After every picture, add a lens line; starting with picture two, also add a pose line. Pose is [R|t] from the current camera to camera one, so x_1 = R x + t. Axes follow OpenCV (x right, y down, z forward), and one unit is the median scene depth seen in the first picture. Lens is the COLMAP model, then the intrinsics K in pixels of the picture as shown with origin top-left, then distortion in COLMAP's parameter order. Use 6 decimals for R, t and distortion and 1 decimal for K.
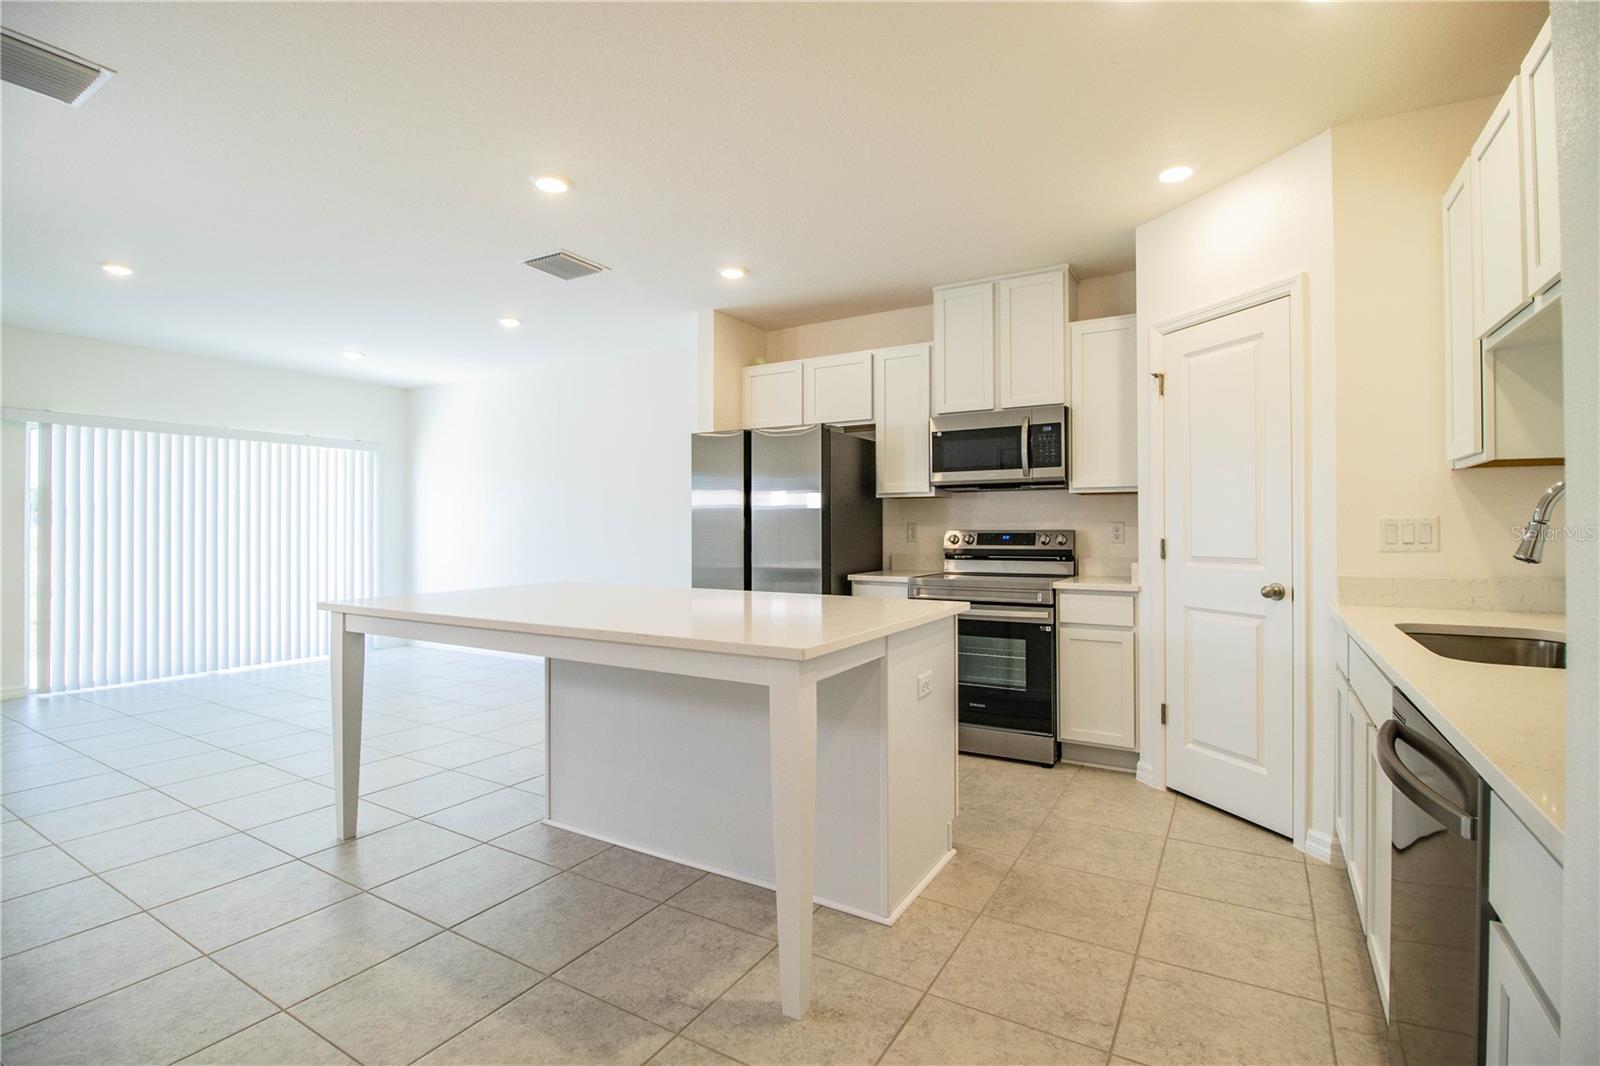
lens RADIAL K [[730.7, 0, 809.1], [0, 730.7, 530.0], [0, 0, 1]] dist [0.001150, -0.013129]
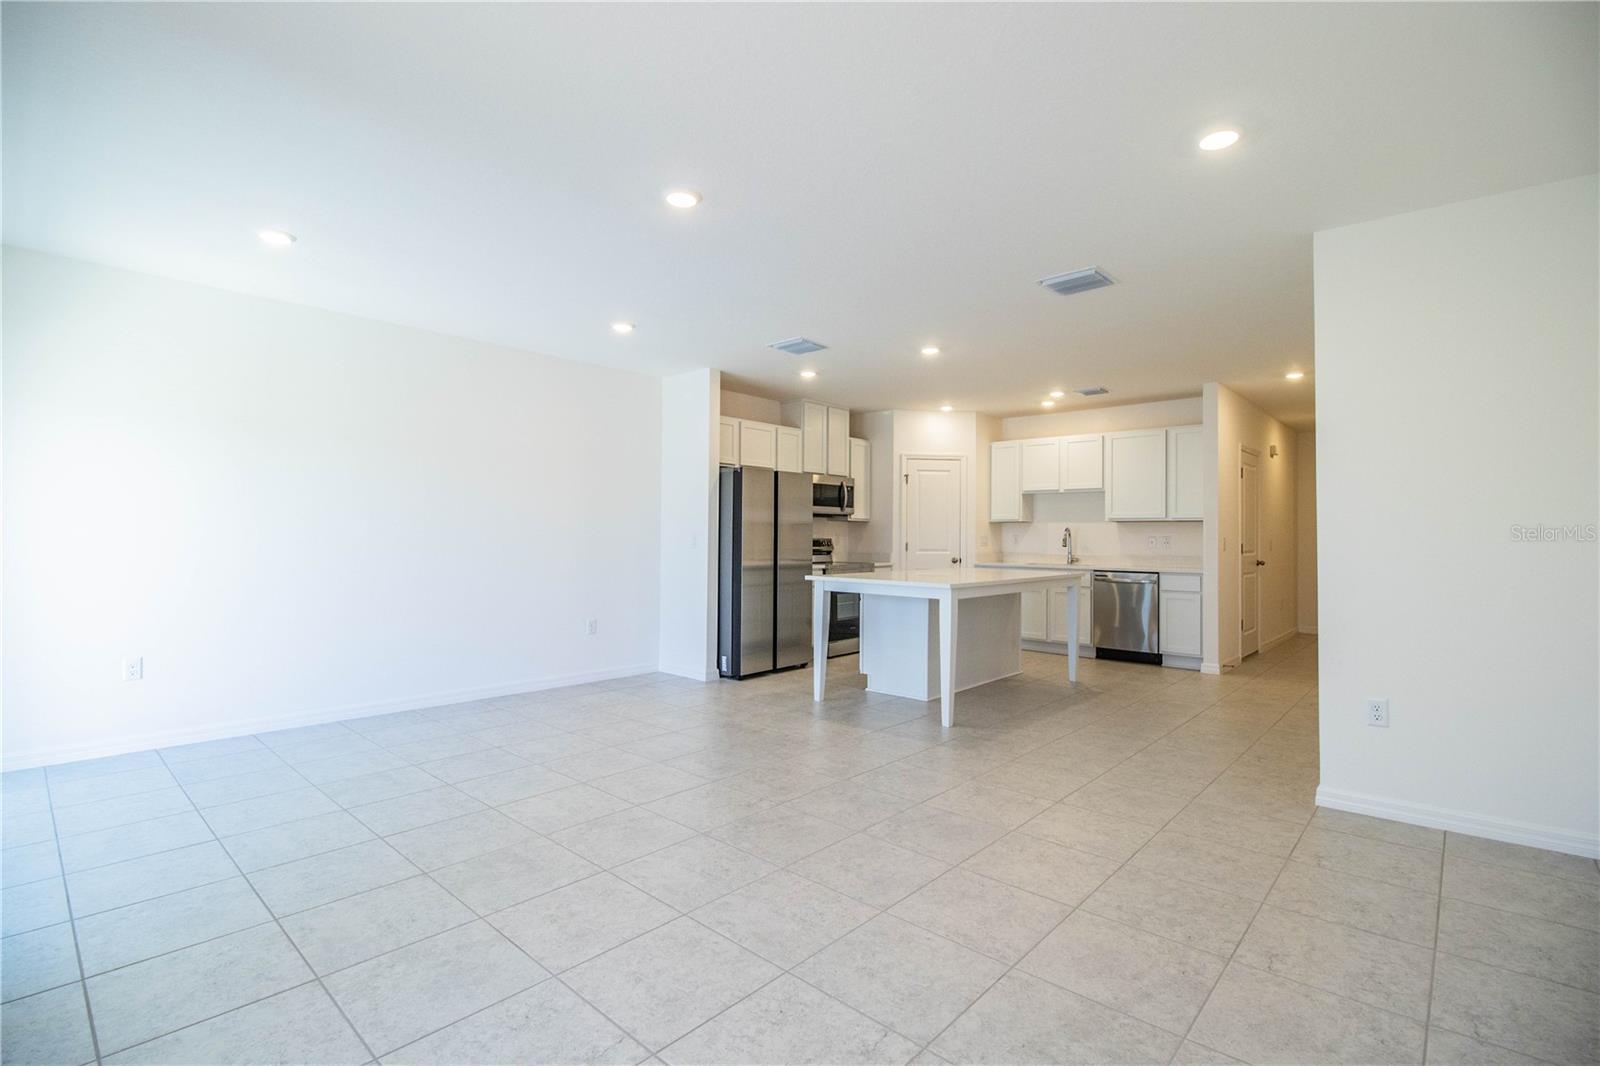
lens RADIAL K [[730.7, 0, 817.8], [0, 730.7, 512.6], [0, 0, 1]] dist [0.001150, -0.013129]
pose [[0.195126, 0.037772, 0.980051, -1.559519], [-0.002402, 0.999274, -0.038035, 0.004390], [-0.980775, 0.005068, 0.195075, 0.648307]]
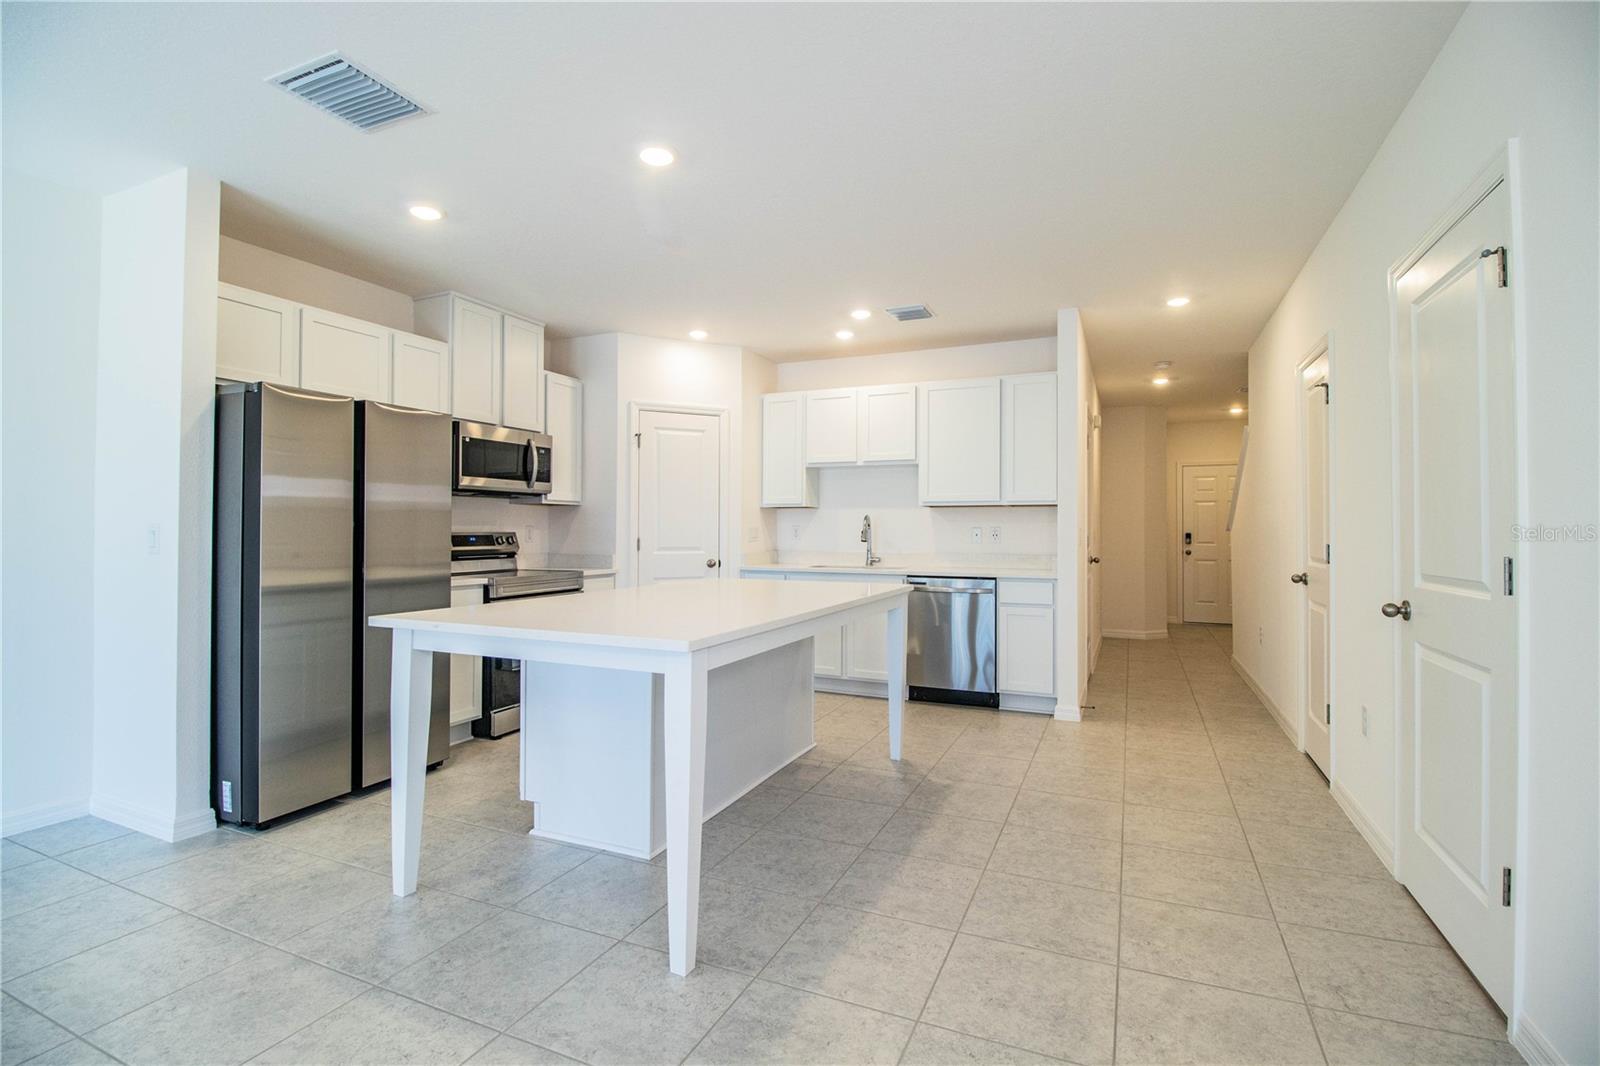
lens RADIAL K [[730.7, 0, 813.5], [0, 730.7, 522.4], [0, 0, 1]] dist [0.001150, -0.013129]
pose [[-0.122239, 0.013184, 0.992413, -0.910255], [0.002652, 0.999913, -0.012957, 0.000346], [-0.992497, 0.001048, -0.122263, 0.647785]]
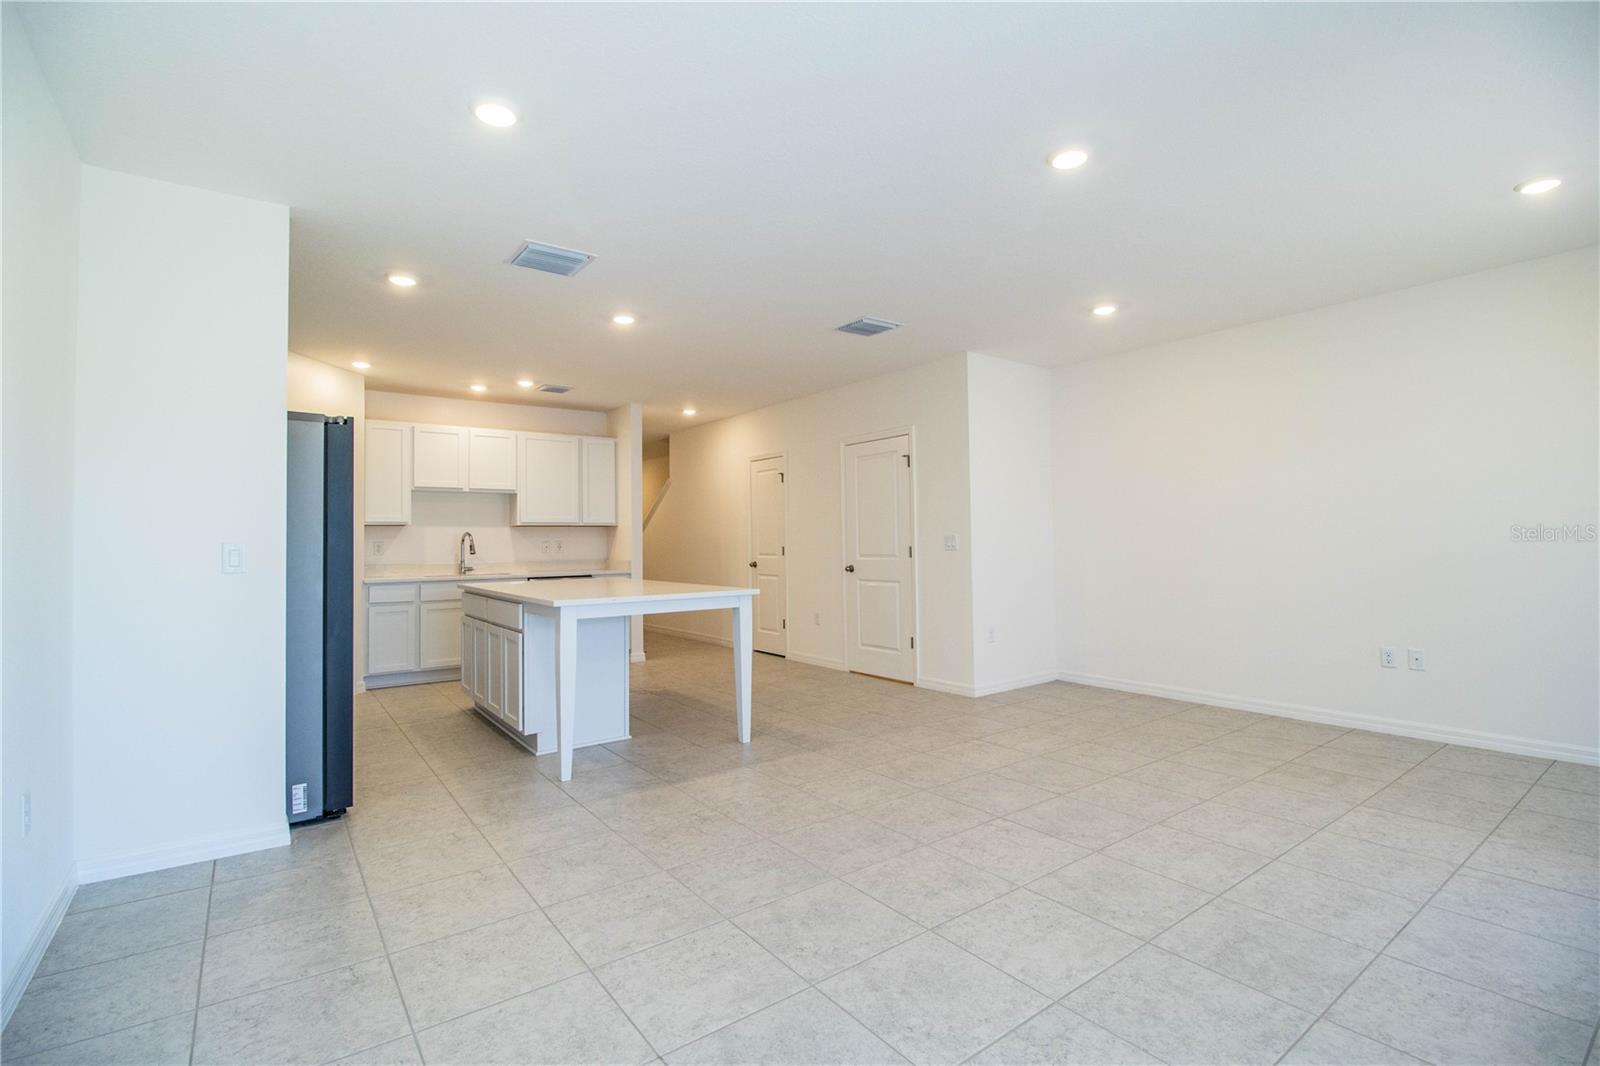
lens RADIAL K [[730.7, 0, 796.8], [0, 730.7, 522.0], [0, 0, 1]] dist [0.001150, -0.013129]
pose [[-0.917392, 0.026035, 0.397132, -0.912878], [0.018509, 0.999569, -0.022773, -0.002468], [-0.397554, -0.013541, -0.917479, 1.599478]]
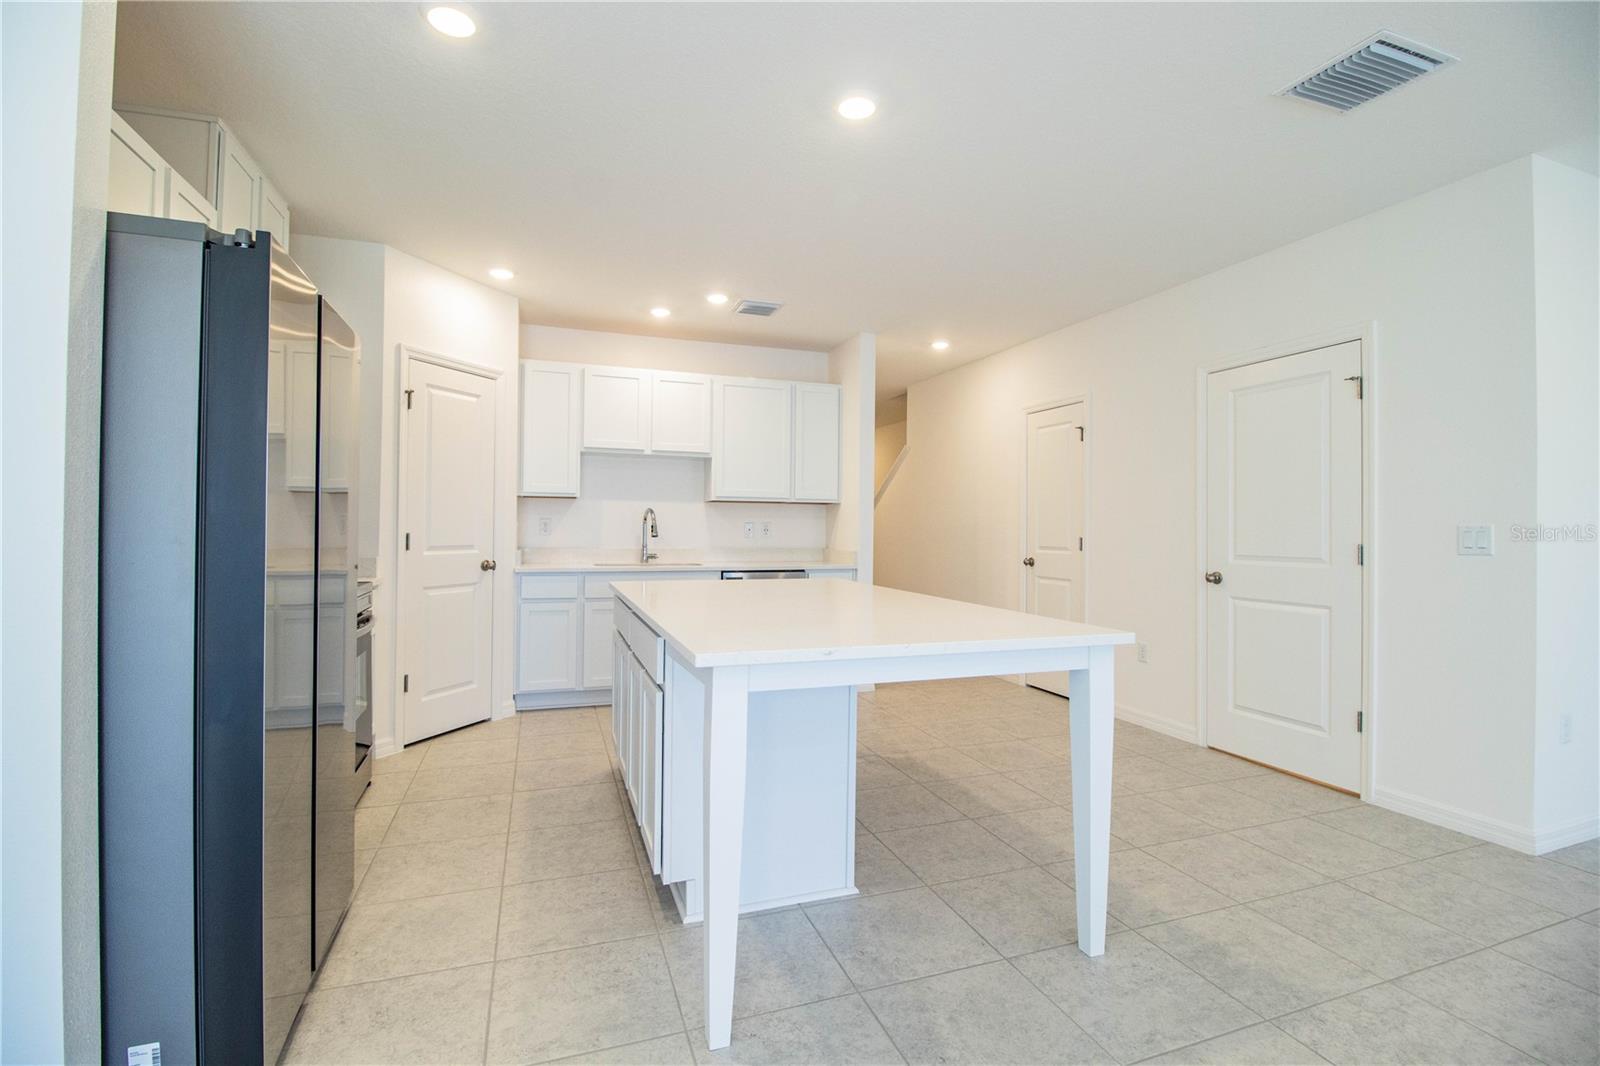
lens RADIAL K [[730.7, 0, 805.0], [0, 730.7, 523.4], [0, 0, 1]] dist [0.001150, -0.013129]
pose [[-0.765980, -0.000955, 0.642864, -0.593384], [-0.003650, 0.999989, -0.002863, -0.001861], [-0.642854, -0.004539, -0.765975, 1.177036]]
